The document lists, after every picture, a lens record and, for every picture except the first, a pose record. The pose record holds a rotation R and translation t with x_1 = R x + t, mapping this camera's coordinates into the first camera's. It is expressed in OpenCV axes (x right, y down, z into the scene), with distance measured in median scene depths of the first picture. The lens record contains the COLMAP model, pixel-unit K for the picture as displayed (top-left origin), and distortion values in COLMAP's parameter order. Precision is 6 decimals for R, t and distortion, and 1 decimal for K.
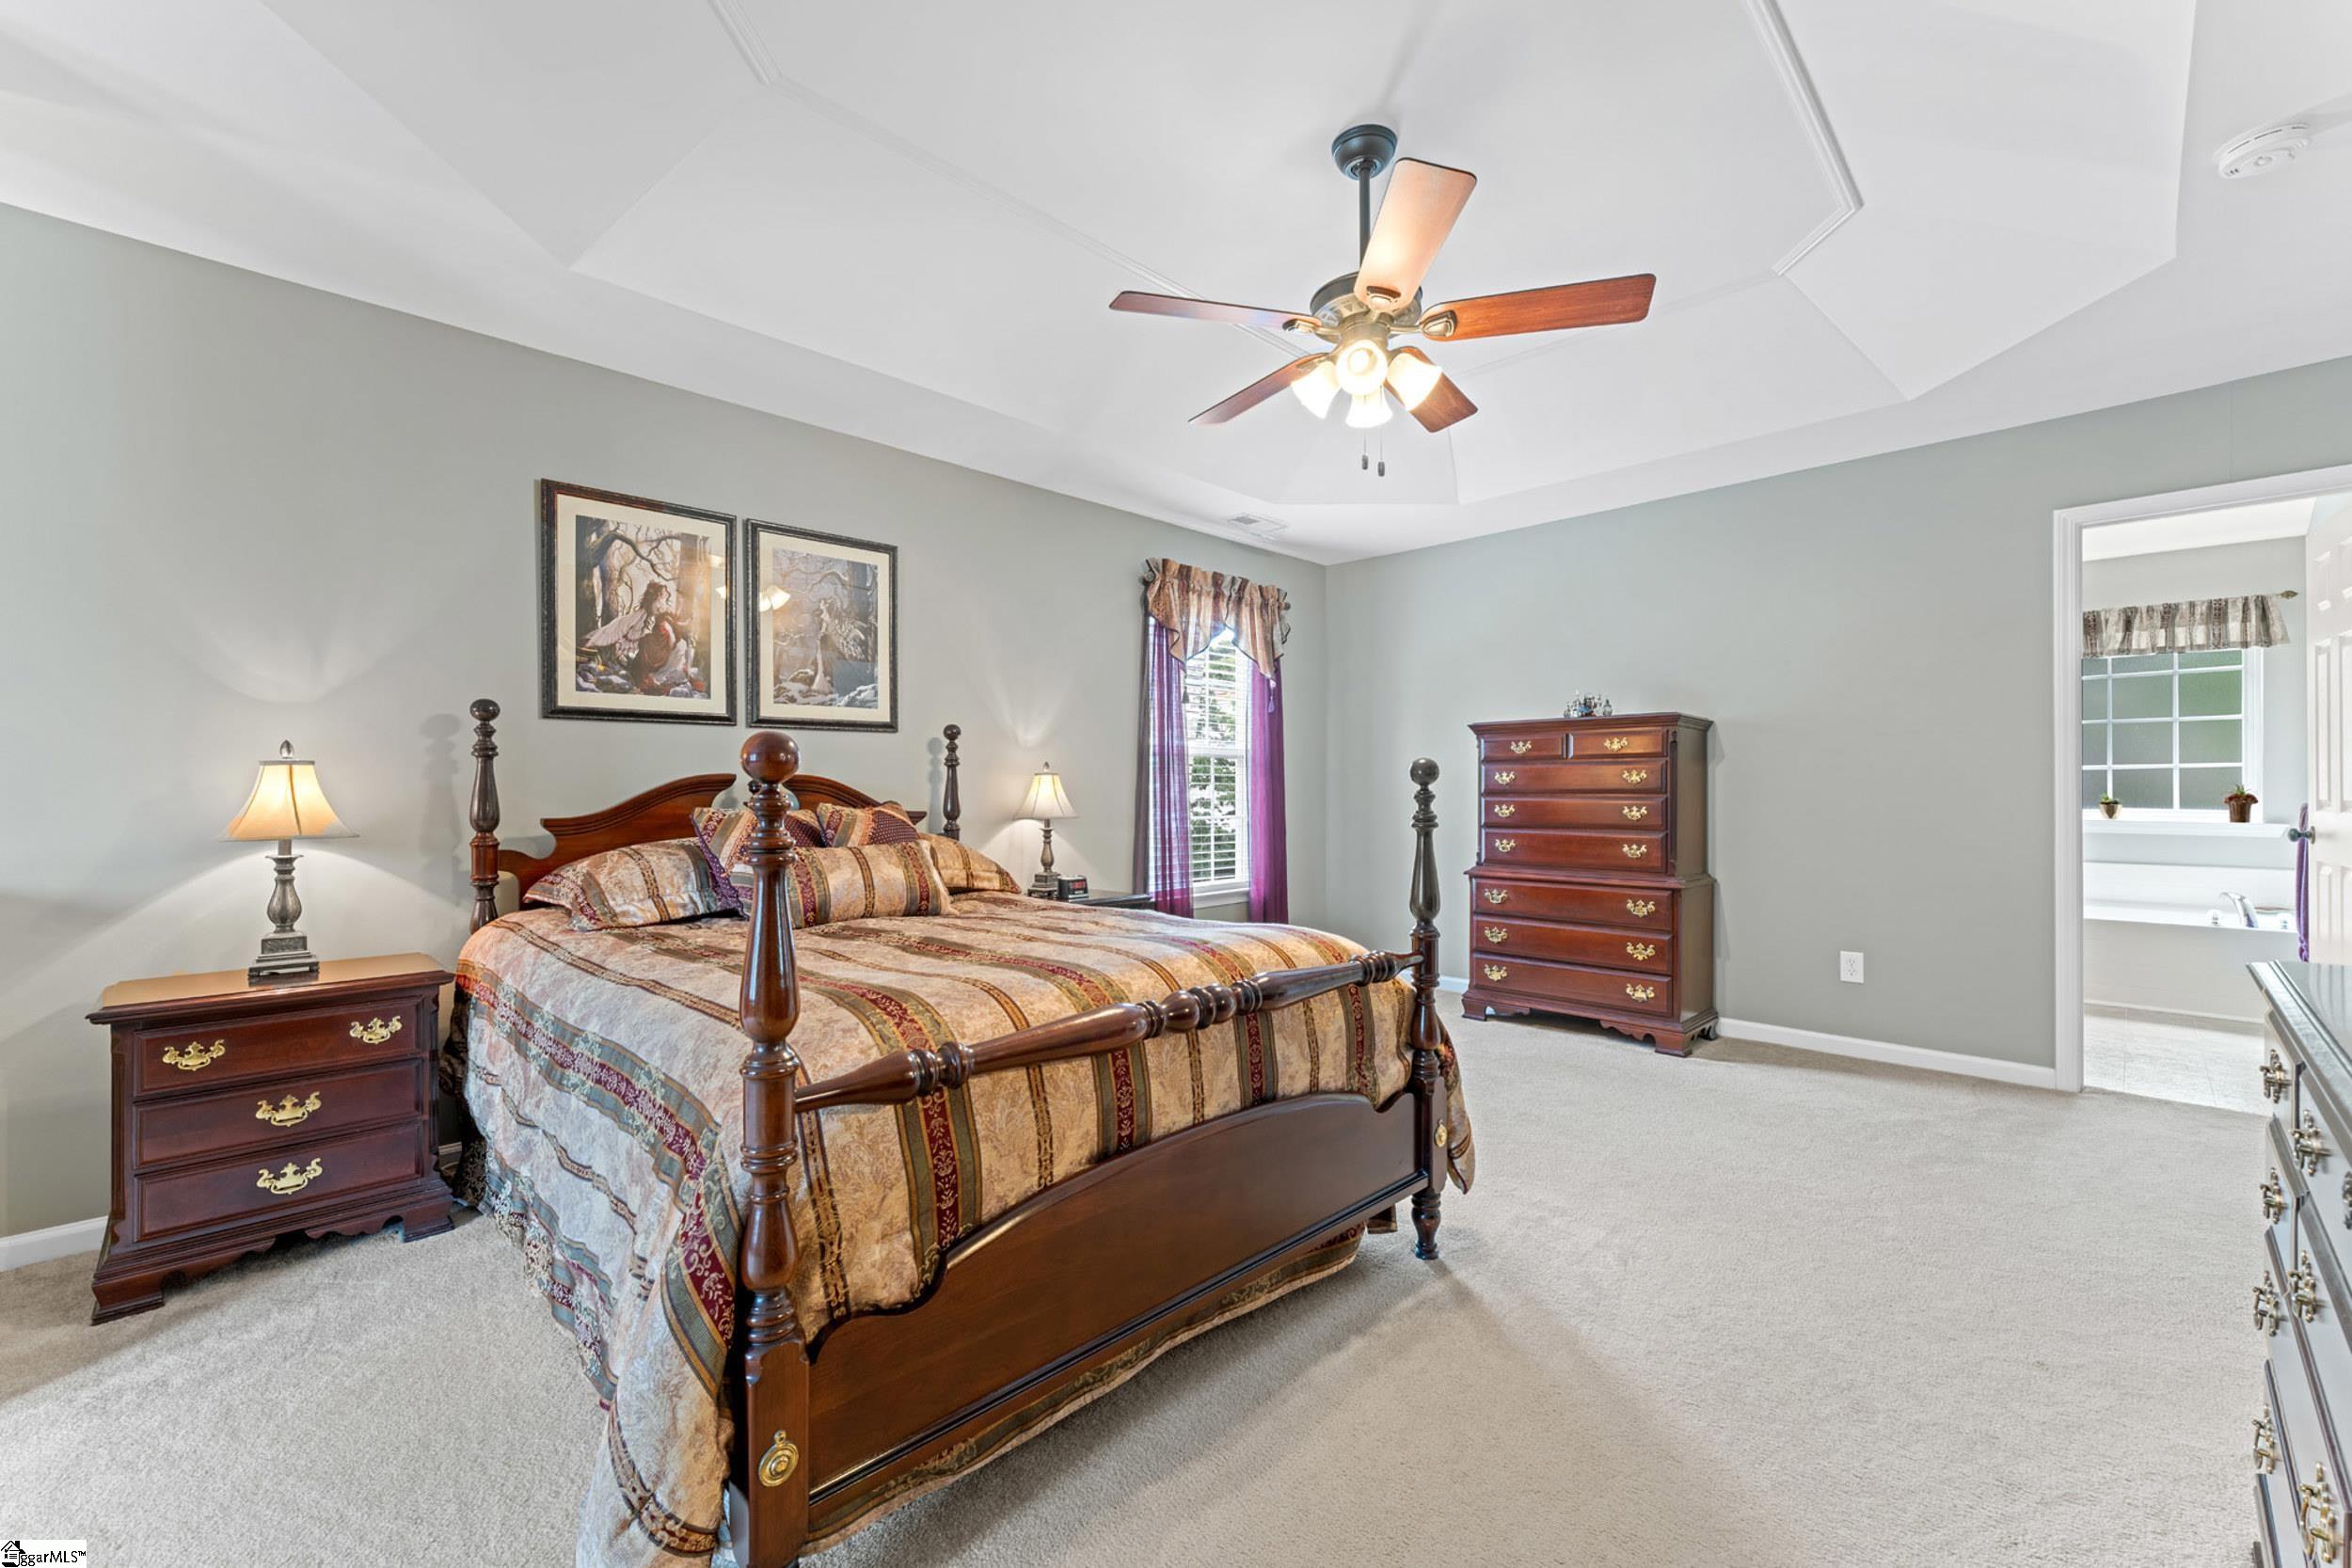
lens RADIAL K [[952.7, 0, 1169.2], [0, 952.7, 790.1], [0, 0, 1]] dist [0.002010, 0.000234]
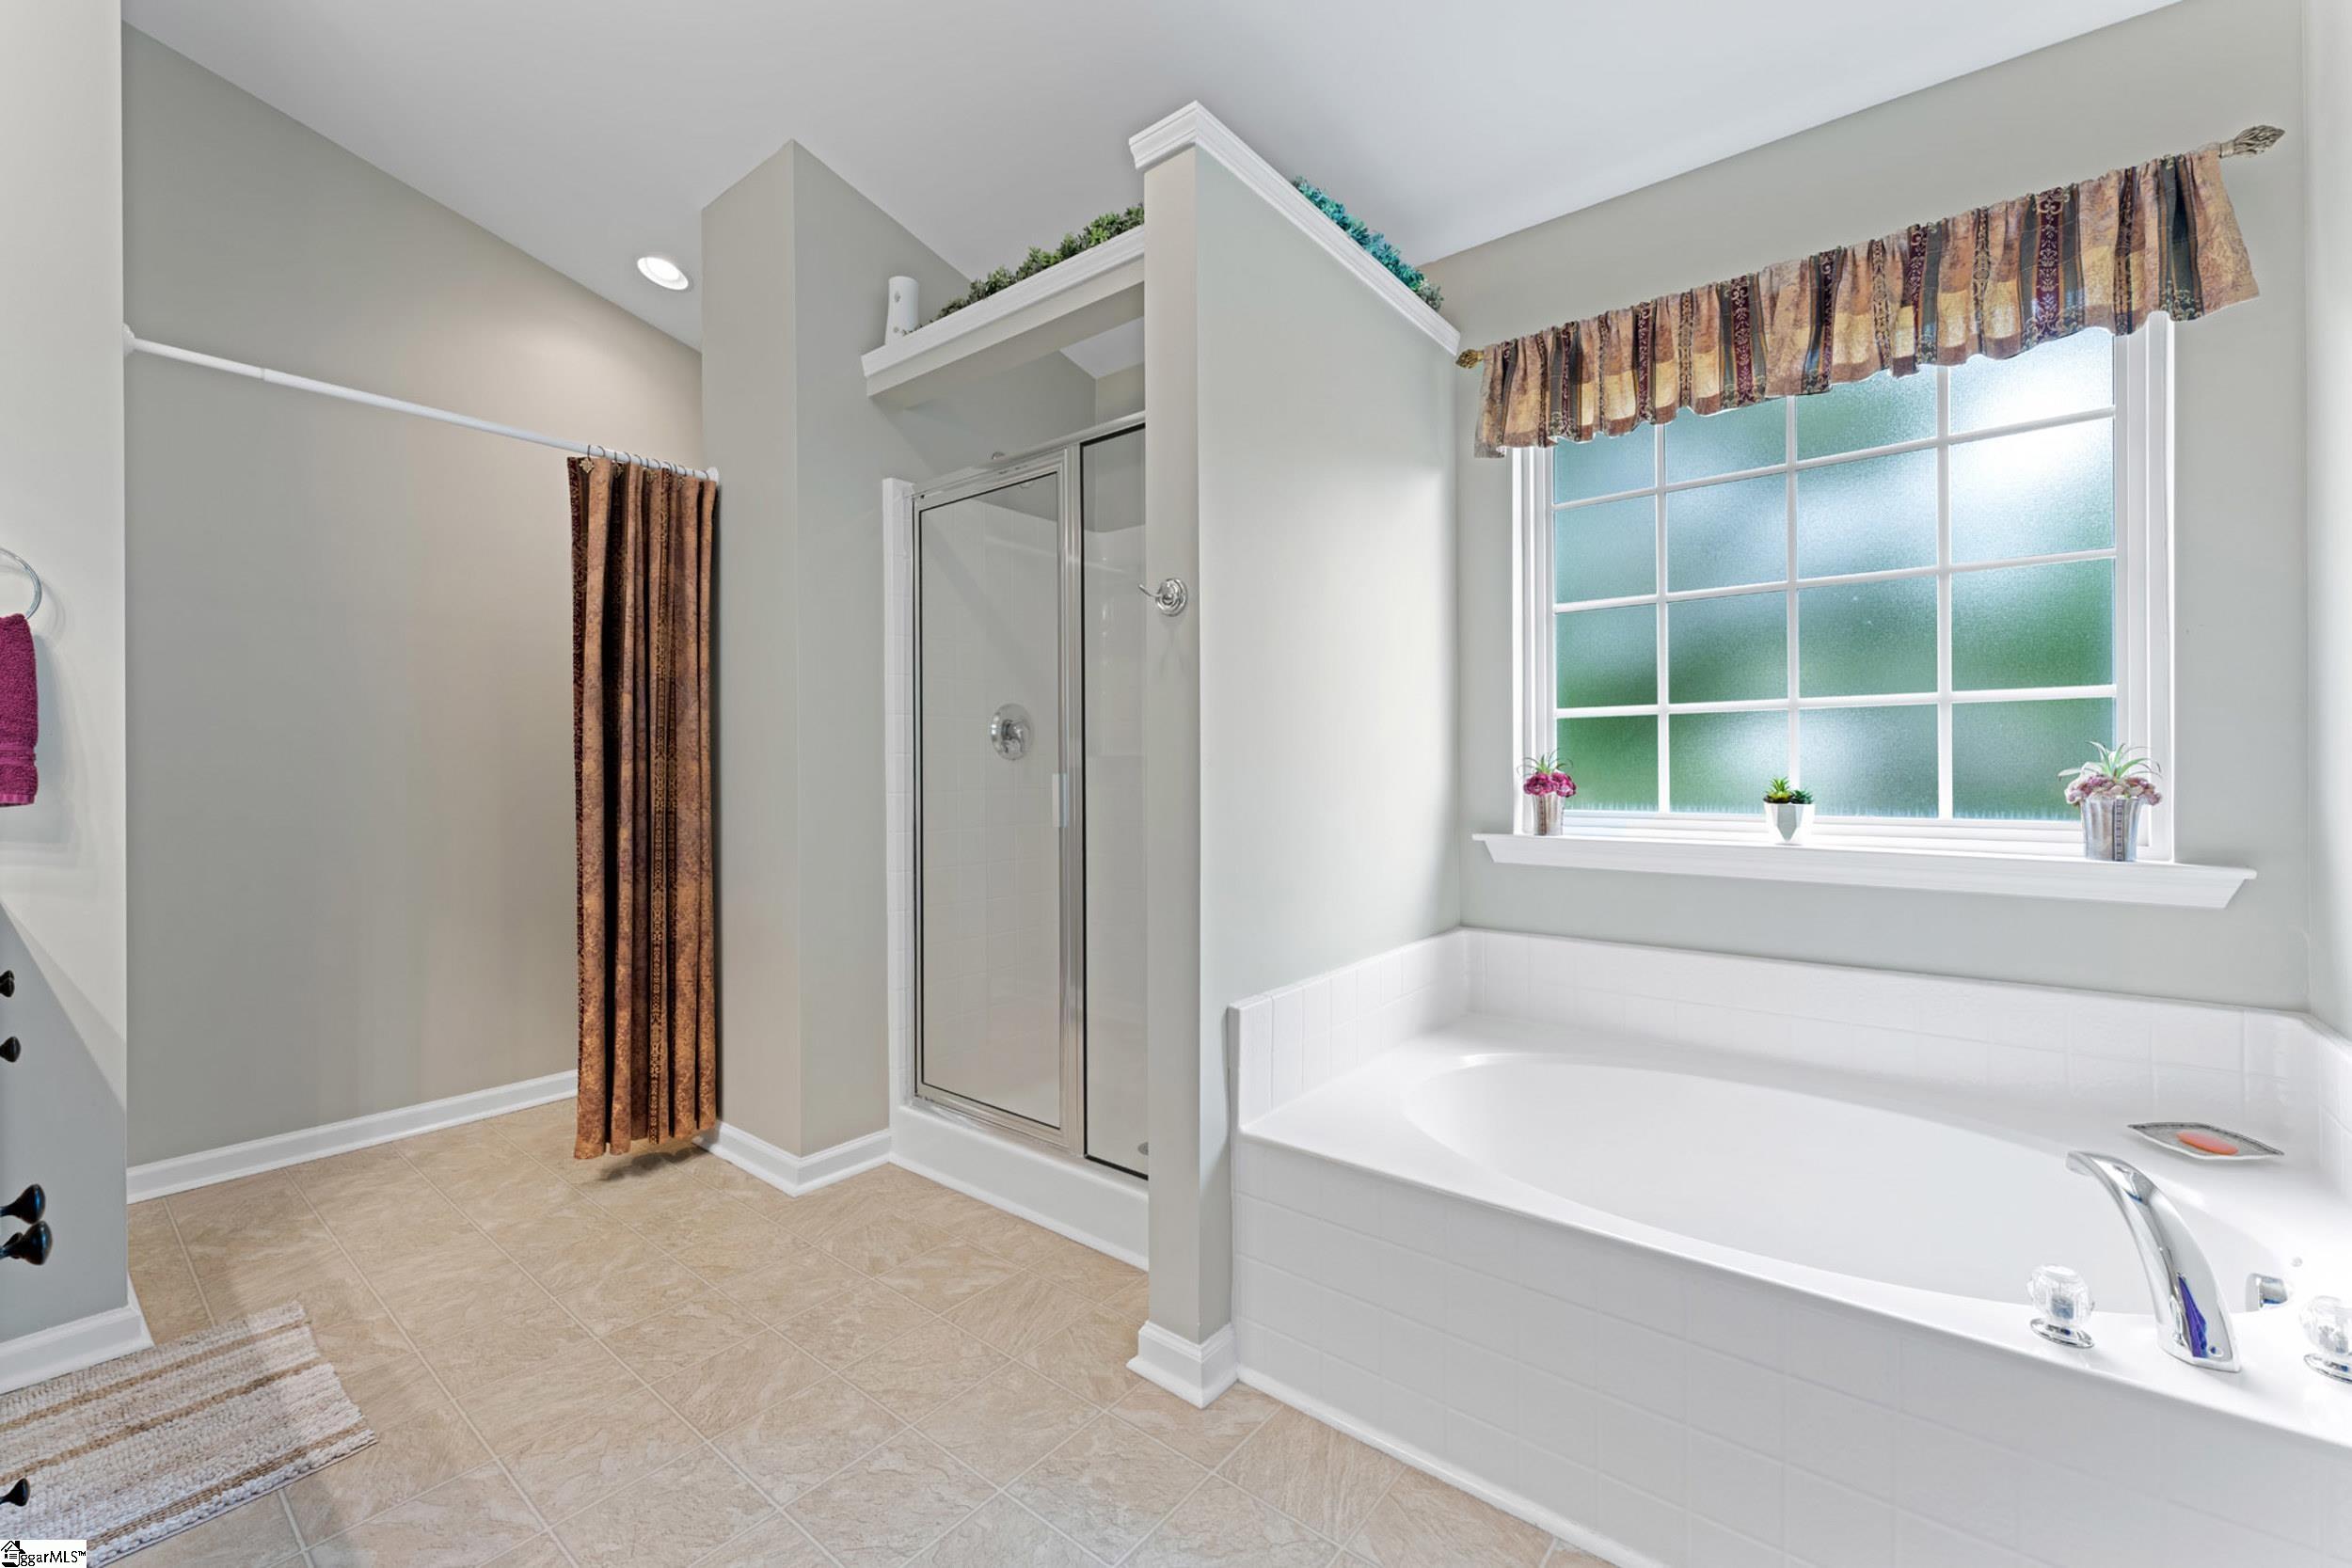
lens RADIAL K [[952.7, 0, 1178.4], [0, 952.7, 776.5], [0, 0, 1]] dist [0.002010, 0.000234]
pose [[0.994535, 0.004027, 0.104329, 0.754374], [-0.003456, 0.999978, -0.005651, 0.007681], [-0.104349, 0.005260, 0.994527, 0.695480]]
